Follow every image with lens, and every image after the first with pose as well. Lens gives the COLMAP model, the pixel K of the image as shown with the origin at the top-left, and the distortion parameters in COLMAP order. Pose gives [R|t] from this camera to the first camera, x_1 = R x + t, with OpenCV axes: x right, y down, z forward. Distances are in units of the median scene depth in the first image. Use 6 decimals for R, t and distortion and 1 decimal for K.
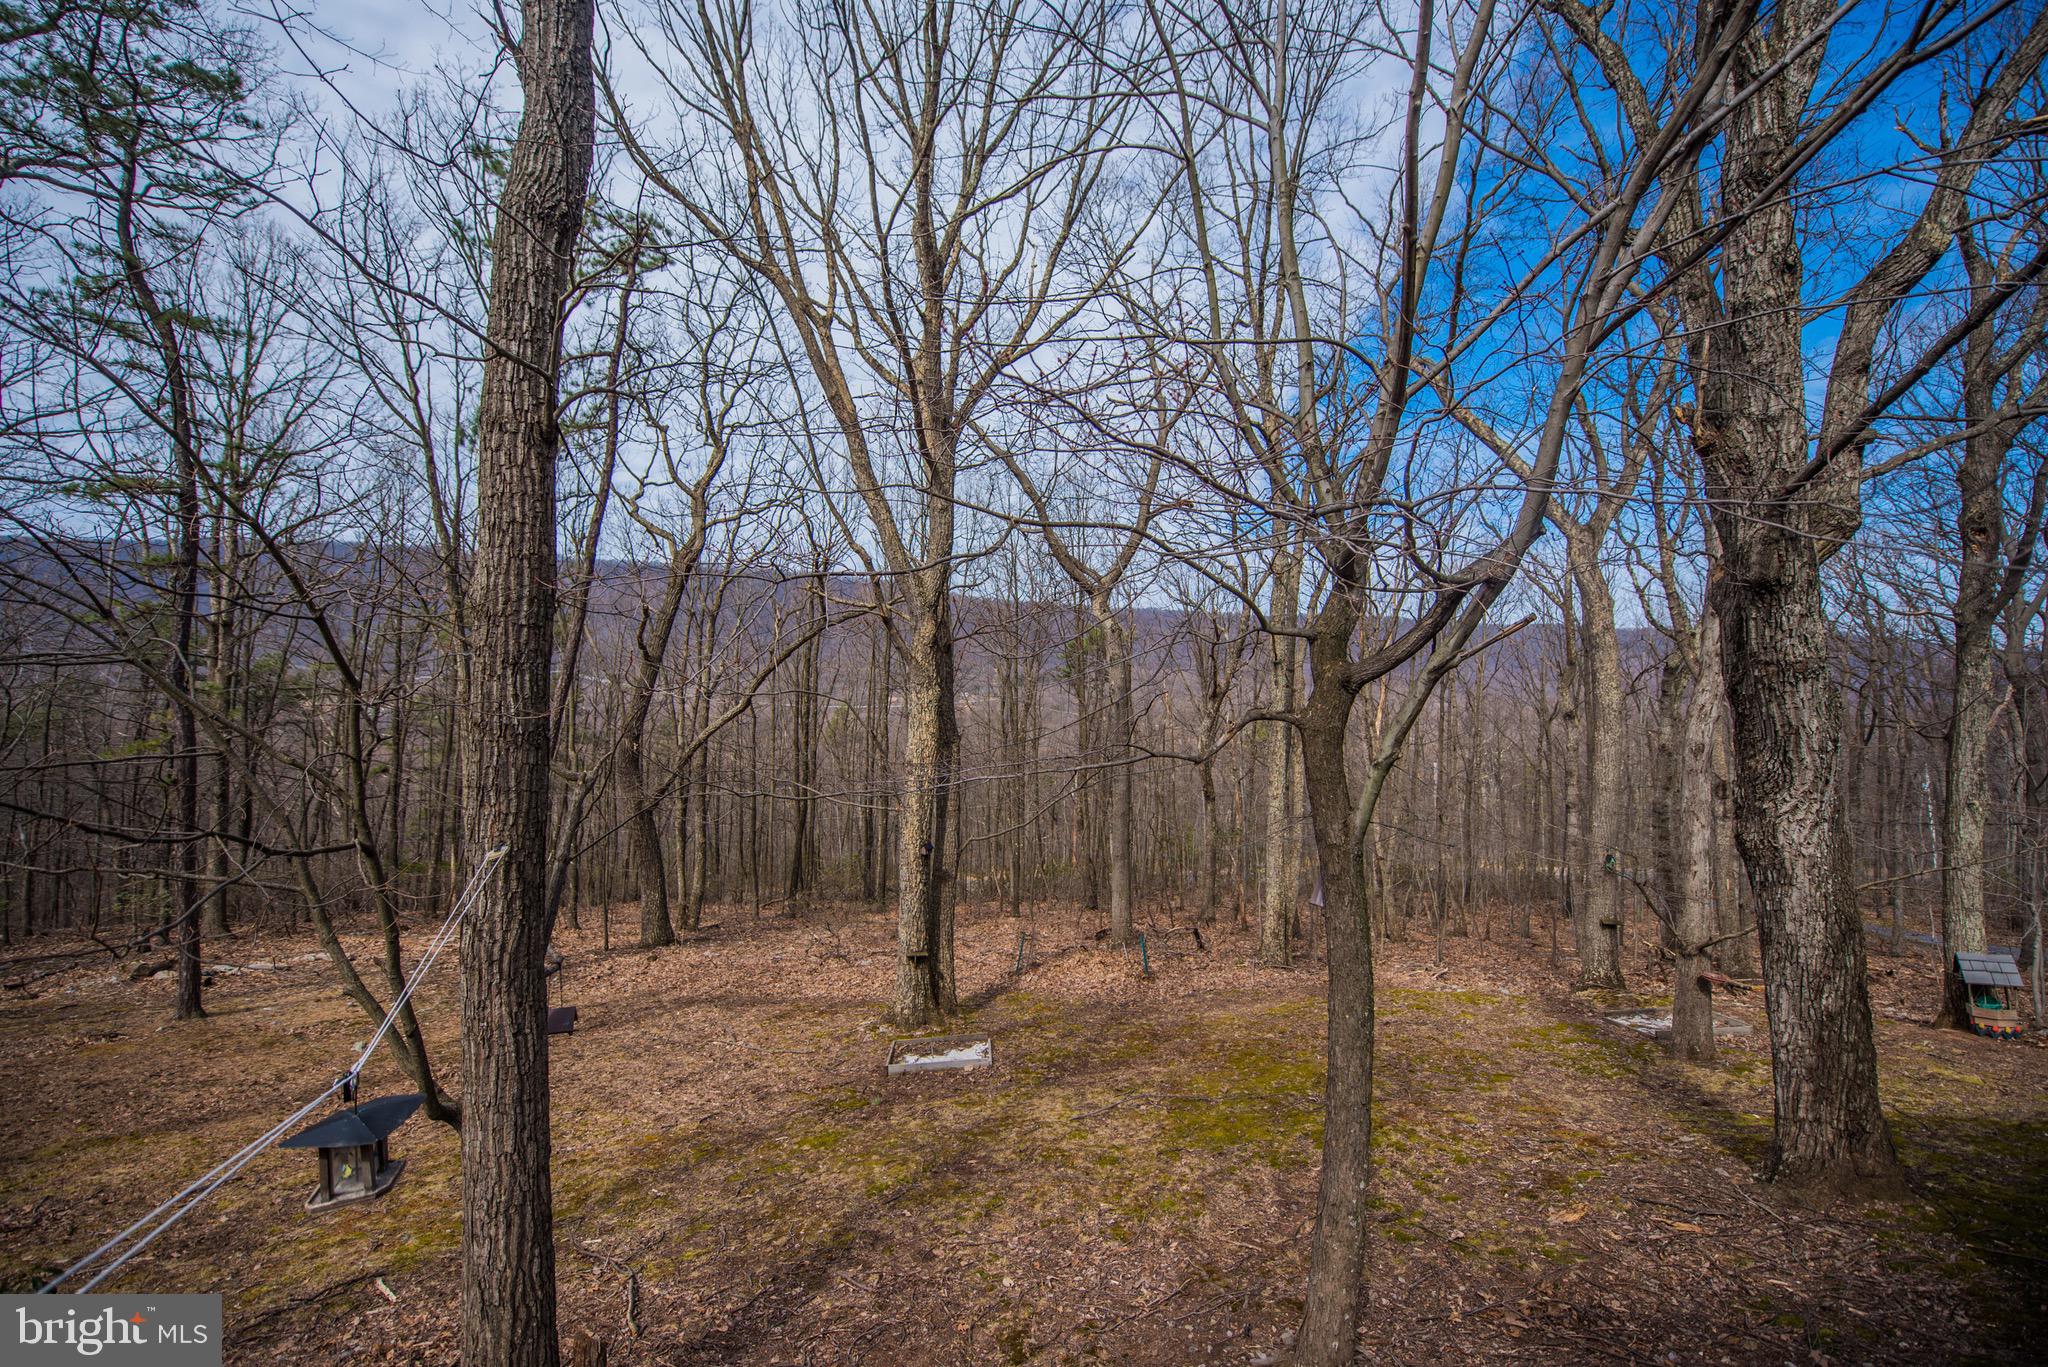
lens RADIAL K [[814.3, 0, 1017.2], [0, 814.3, 684.1], [0, 0, 1]] dist [-0.015339, -0.002191]
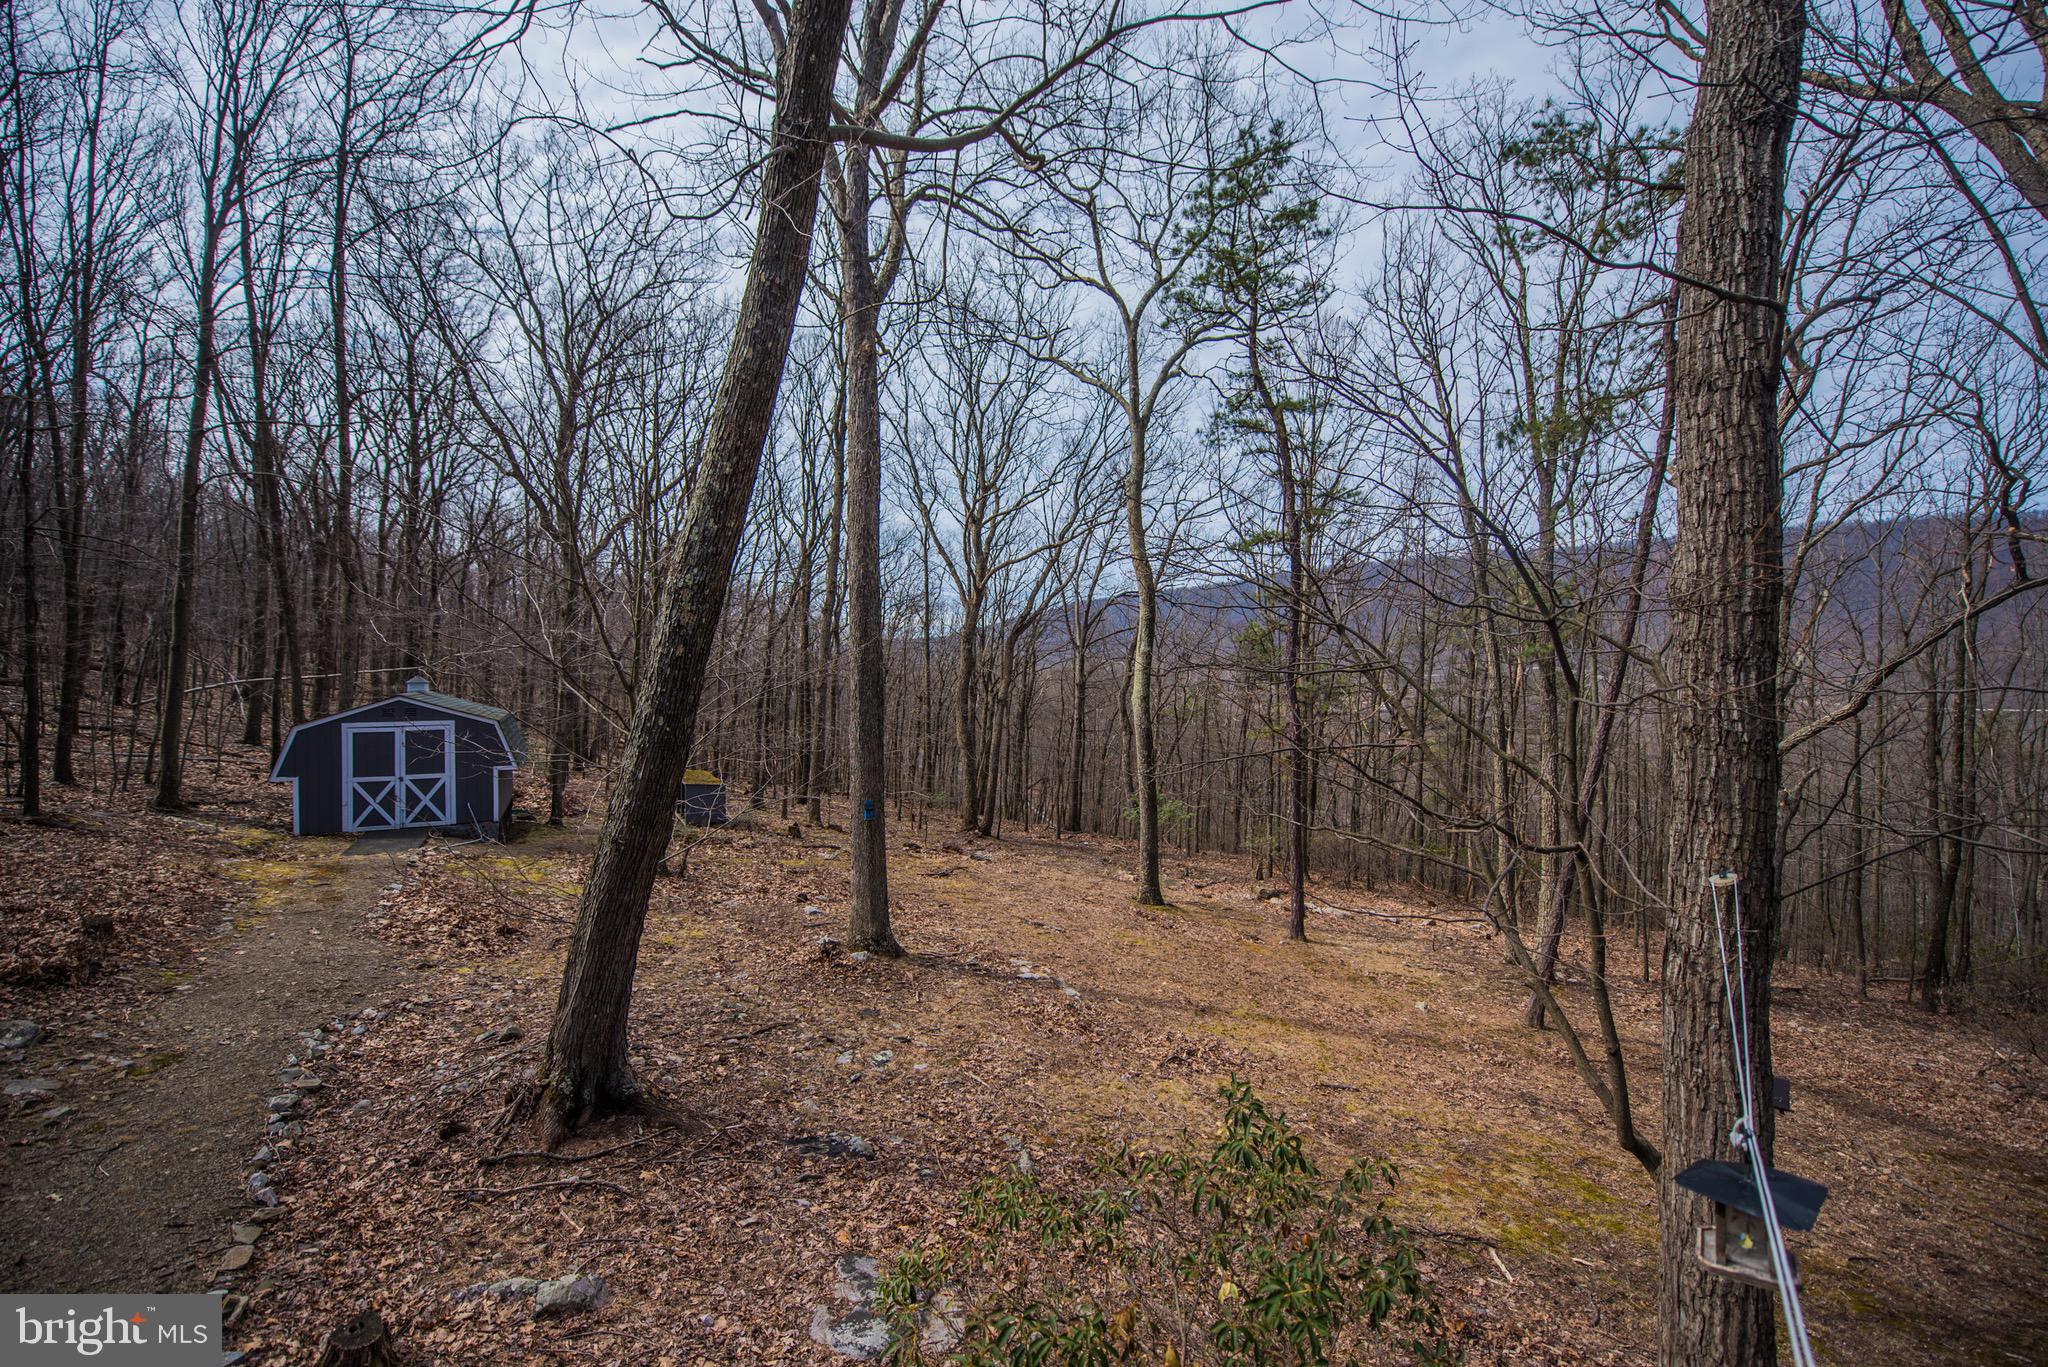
lens RADIAL K [[814.3, 0, 1020.0], [0, 814.3, 685.0], [0, 0, 1]] dist [-0.015339, -0.002191]
pose [[0.463183, -0.005770, -0.886244, -0.059166], [0.010259, 0.999947, -0.001148, -0.001330], [0.886203, -0.008560, 0.463218, -0.014845]]
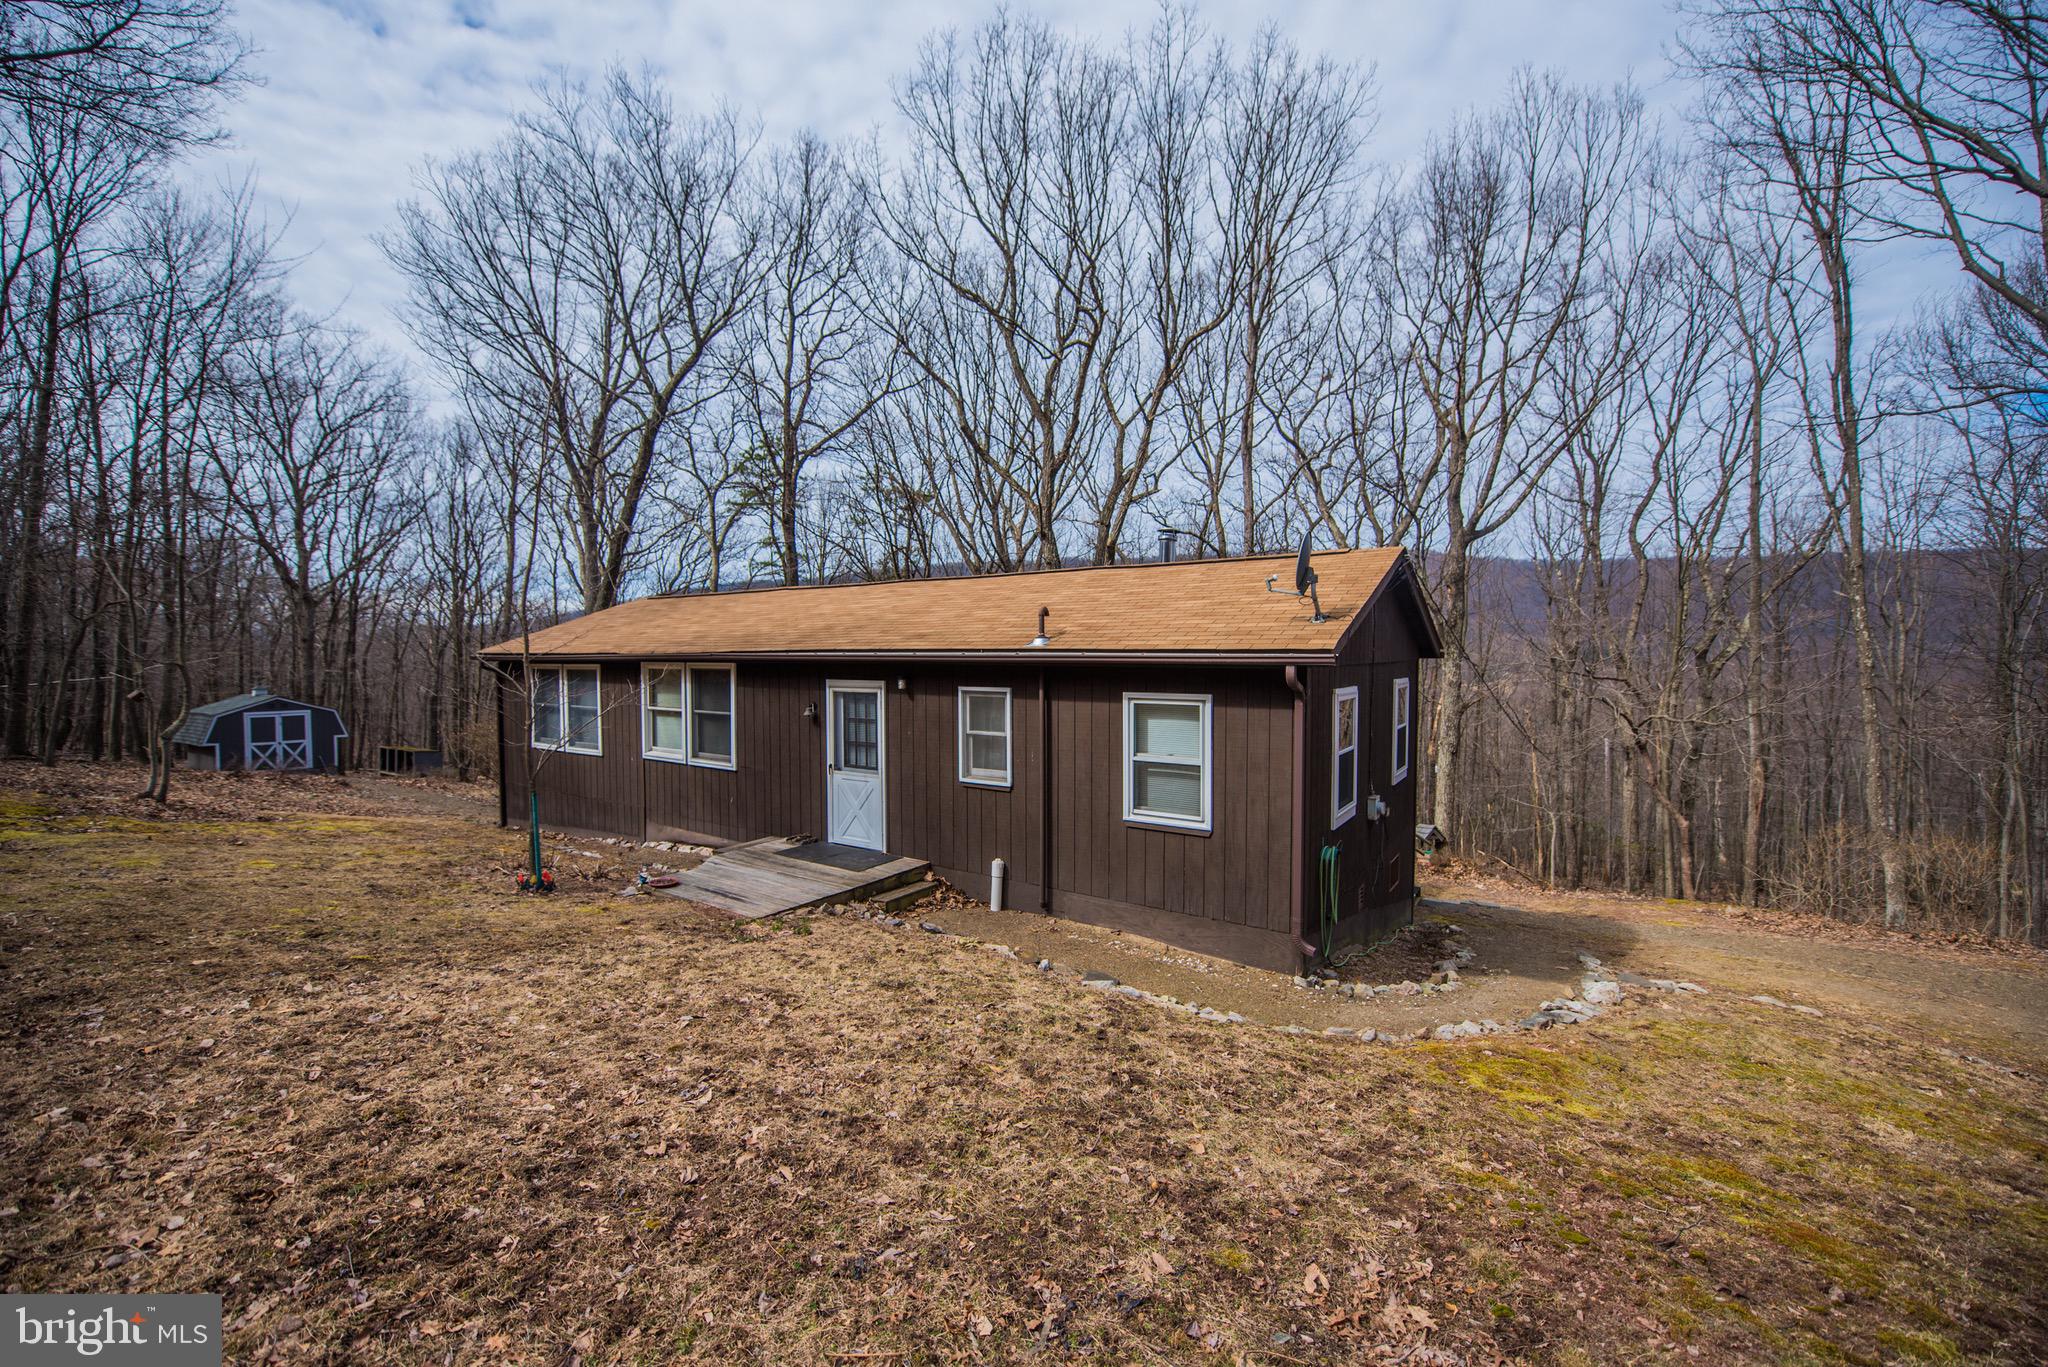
lens RADIAL K [[814.3, 0, 1018.8], [0, 814.3, 702.1], [0, 0, 1]] dist [-0.015339, -0.002191]
pose [[0.810126, 0.019547, -0.585930, 1.176388], [0.001155, 0.999389, 0.034938, -0.050266], [0.586255, -0.028981, 0.809608, -0.763643]]
